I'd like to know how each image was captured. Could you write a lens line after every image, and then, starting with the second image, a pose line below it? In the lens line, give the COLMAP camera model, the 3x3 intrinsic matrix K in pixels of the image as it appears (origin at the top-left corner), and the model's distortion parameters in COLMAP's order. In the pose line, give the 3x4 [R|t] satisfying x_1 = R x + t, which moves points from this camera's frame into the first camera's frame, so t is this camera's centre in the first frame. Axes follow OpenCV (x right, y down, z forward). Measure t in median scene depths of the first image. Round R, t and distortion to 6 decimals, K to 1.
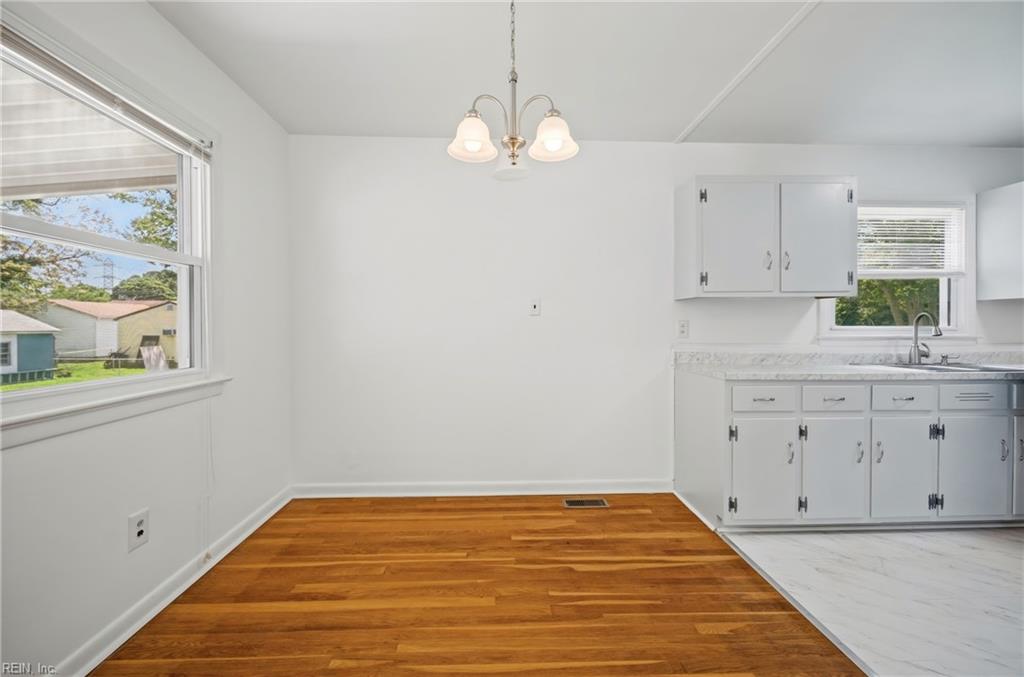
lens RADIAL K [[405.5, 0, 522.5], [0, 405.5, 329.9], [0, 0, 1]] dist [0.001388, -0.001306]
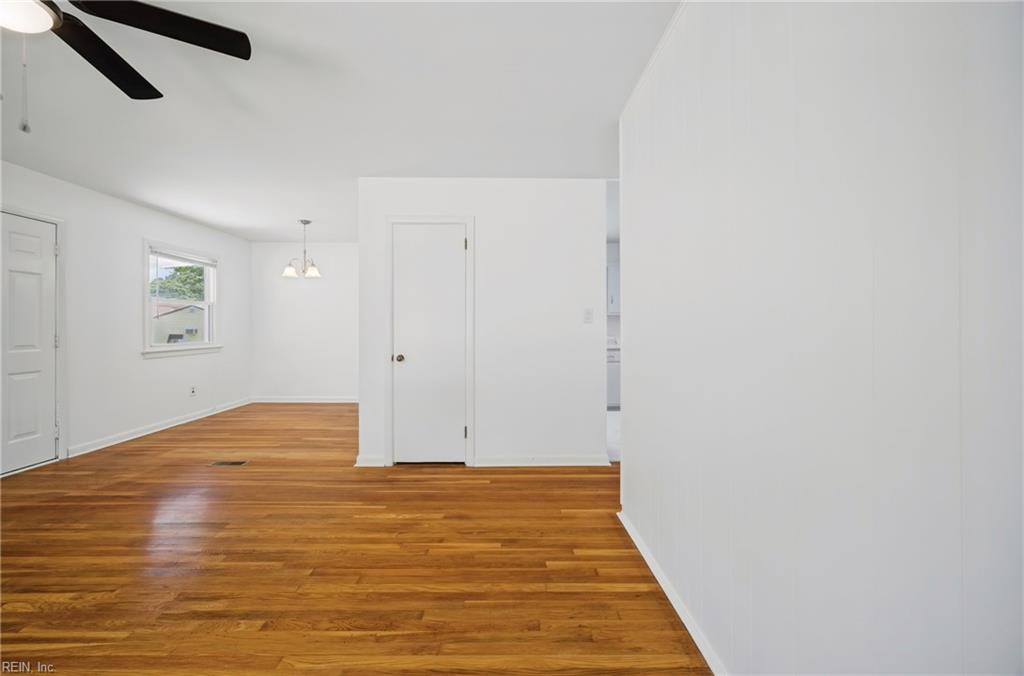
lens RADIAL K [[405.5, 0, 509.5], [0, 405.5, 329.5], [0, 0, 1]] dist [0.001388, -0.001306]
pose [[0.998859, 0.005739, -0.047405, 1.285103], [-0.005986, 0.999969, -0.005079, 0.009508], [0.047374, 0.005357, 0.998863, -1.570429]]
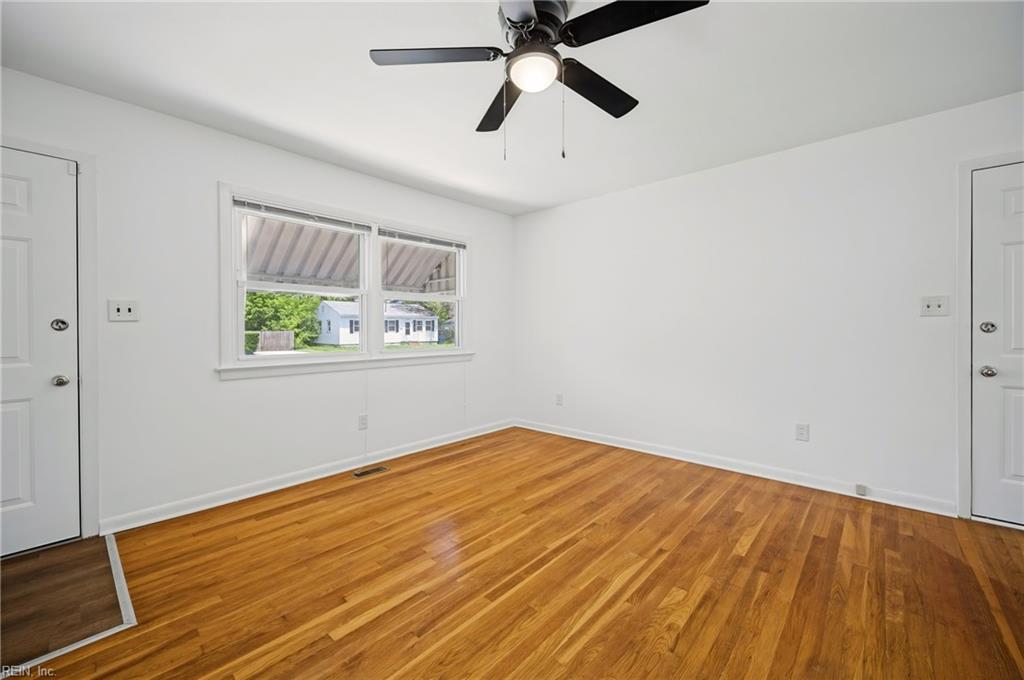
lens RADIAL K [[405.5, 0, 511.5], [0, 405.5, 336.0], [0, 0, 1]] dist [0.001388, -0.001306]
pose [[-0.715574, 0.023125, -0.698154, 1.075007], [0.002541, 0.999531, 0.030503, 0.006520], [0.698533, 0.020053, -0.715297, -0.462175]]
